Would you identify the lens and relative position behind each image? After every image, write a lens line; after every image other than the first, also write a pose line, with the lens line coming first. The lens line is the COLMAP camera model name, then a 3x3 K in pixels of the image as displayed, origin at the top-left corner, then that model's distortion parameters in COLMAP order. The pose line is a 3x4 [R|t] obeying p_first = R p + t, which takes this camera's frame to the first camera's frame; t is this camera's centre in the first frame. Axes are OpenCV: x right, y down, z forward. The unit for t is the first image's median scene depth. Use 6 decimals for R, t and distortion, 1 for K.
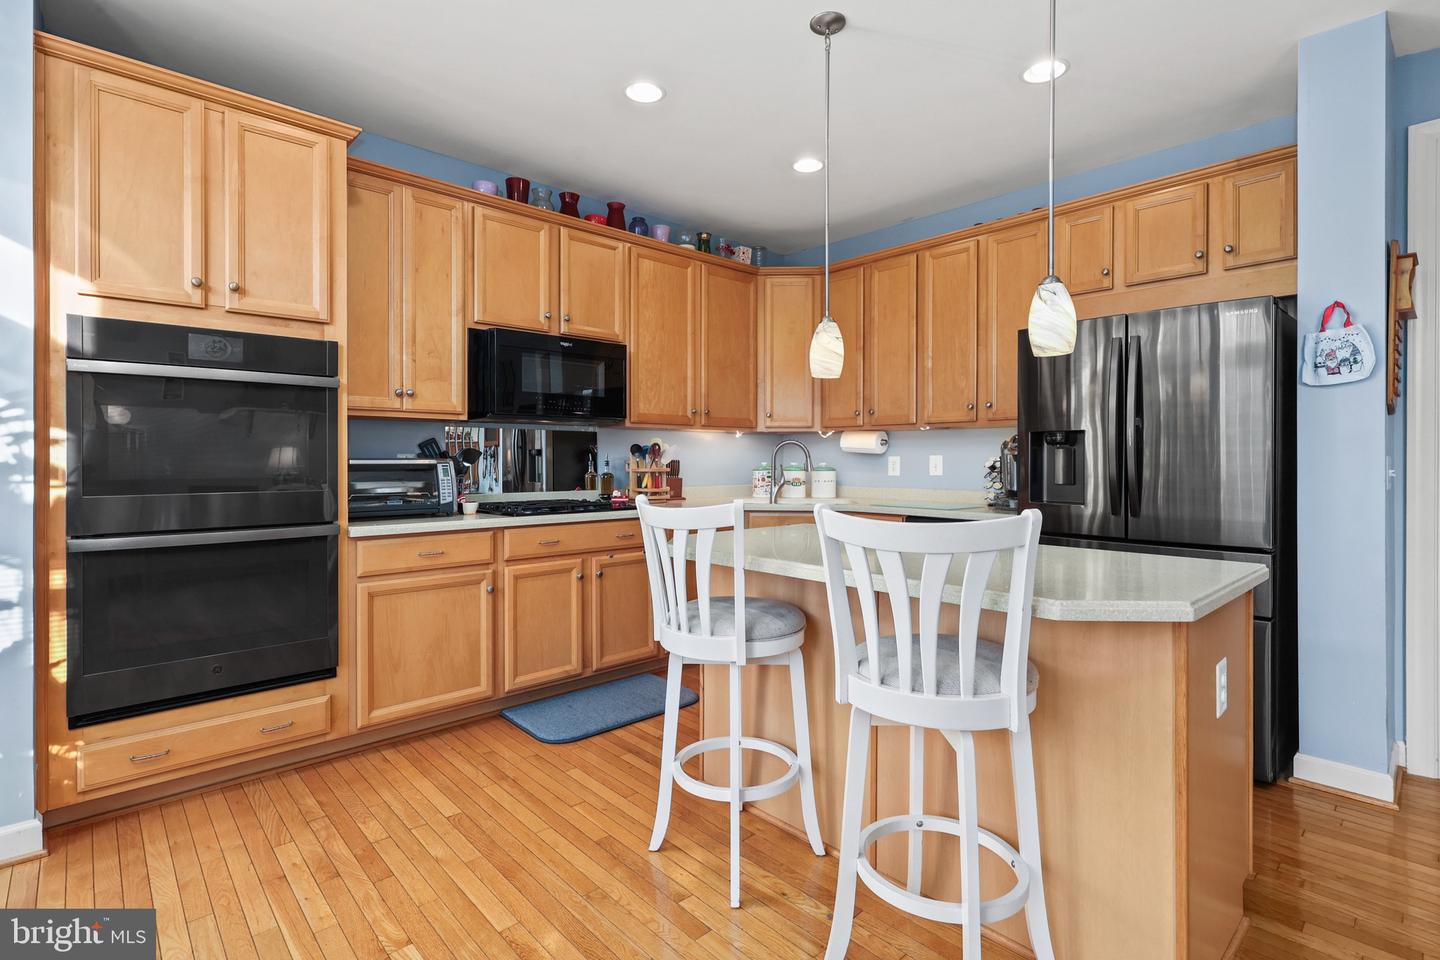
lens RADIAL K [[695.4, 0, 726.9], [0, 695.4, 474.4], [0, 0, 1]] dist [-0.003947, 0.001568]
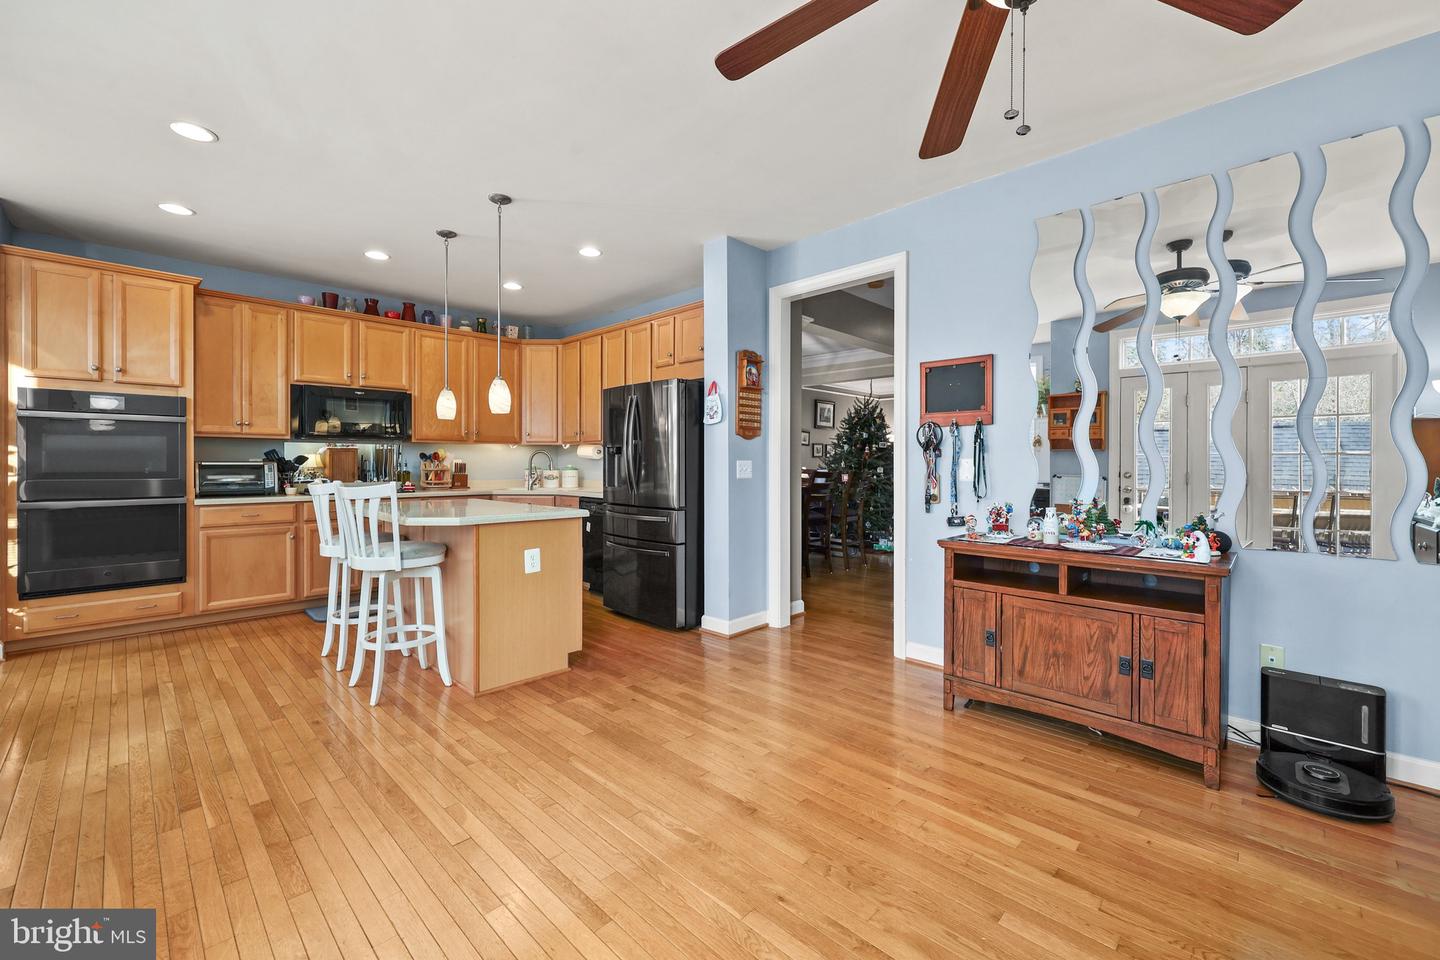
lens RADIAL K [[590.7, 0, 721.2], [0, 590.7, 475.8], [0, 0, 1]] dist [0.007609, -0.002325]
pose [[0.999050, -0.000417, 0.043581, 0.740454], [0.000419, 1.000000, -0.000036, 0.014390], [-0.043581, 0.000054, 0.999050, -0.587148]]
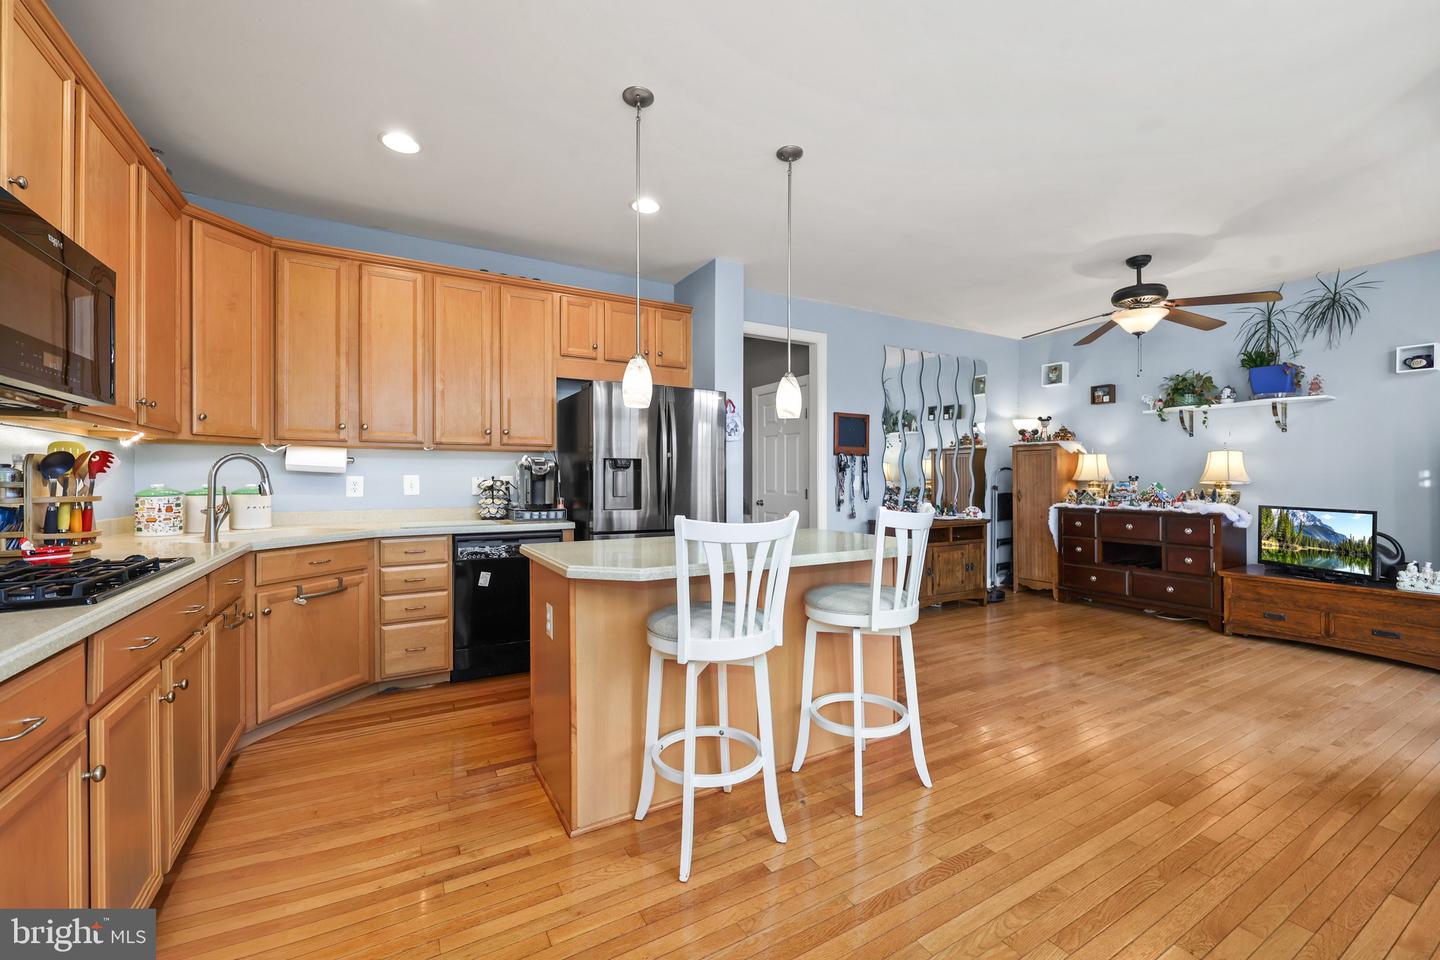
lens RADIAL K [[590.7, 0, 724.8], [0, 590.7, 488.2], [0, 0, 1]] dist [0.007609, -0.002325]
pose [[0.212255, -0.015948, 0.977084, -0.712509], [0.023375, 0.999664, 0.011239, -0.012169], [-0.976935, 0.020454, 0.212556, 0.599387]]
